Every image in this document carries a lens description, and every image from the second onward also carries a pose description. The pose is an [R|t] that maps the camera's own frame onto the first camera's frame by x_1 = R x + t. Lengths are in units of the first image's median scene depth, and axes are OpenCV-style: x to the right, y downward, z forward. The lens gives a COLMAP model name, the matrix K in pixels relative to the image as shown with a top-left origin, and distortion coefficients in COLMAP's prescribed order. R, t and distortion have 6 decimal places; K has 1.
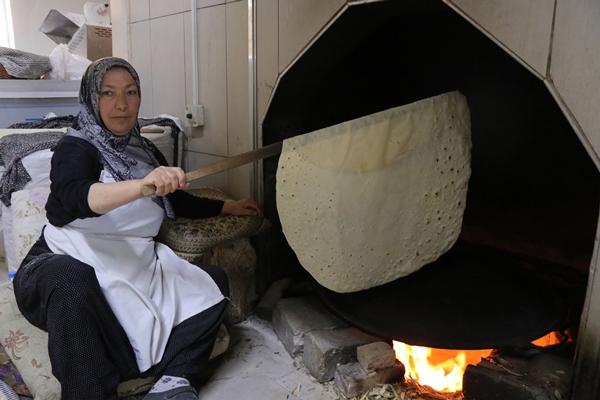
lens RADIAL K [[500.5, 0, 300.0], [0, 500.5, 200.0], [0, 0, 1]] dist [-0.181705, 0.153749]
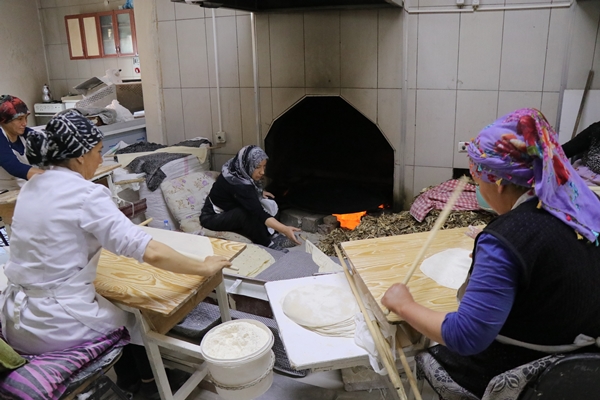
lens RADIAL K [[500.5, 0, 300.0], [0, 500.5, 200.0], [0, 0, 1]] dist [-0.181705, 0.153749]
pose [[0.906640, -0.151537, 0.393752, -0.744000], [0.124487, 0.987804, 0.093520, -0.058317], [-0.403122, -0.035771, 0.914447, -1.037743]]
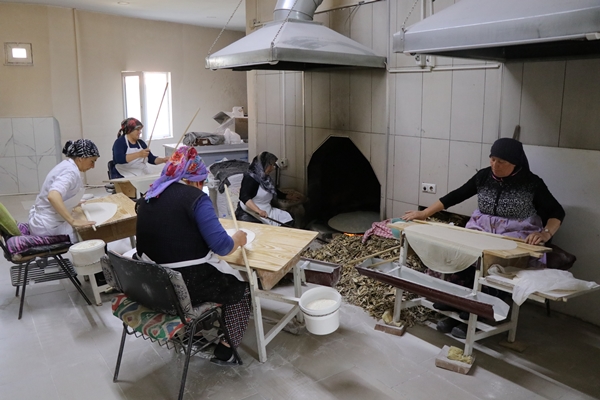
lens RADIAL K [[500.5, 0, 300.0], [0, 500.5, 200.0], [0, 0, 1]] dist [-0.181705, 0.153749]
pose [[0.991730, 0.014884, -0.127477, 0.228558], [-0.016252, 0.999821, -0.009696, 0.065577], [0.127310, 0.011687, 0.991794, -1.706128]]
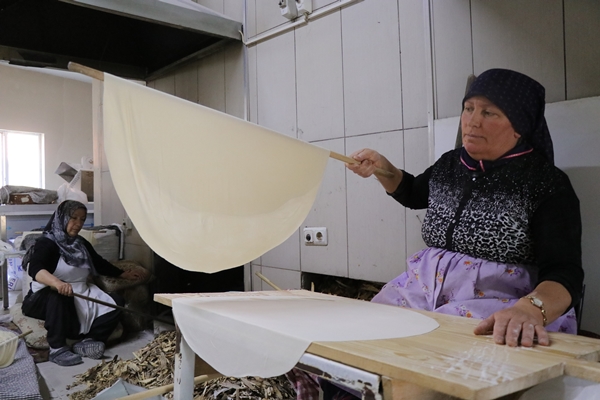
lens RADIAL K [[500.5, 0, 300.0], [0, 500.5, 200.0], [0, 0, 1]] dist [-0.181705, 0.153749]
pose [[0.998243, -0.029019, -0.051655, 0.506094], [0.017327, 0.976711, -0.213859, 0.139907], [0.056658, 0.212588, 0.975498, -0.741889]]
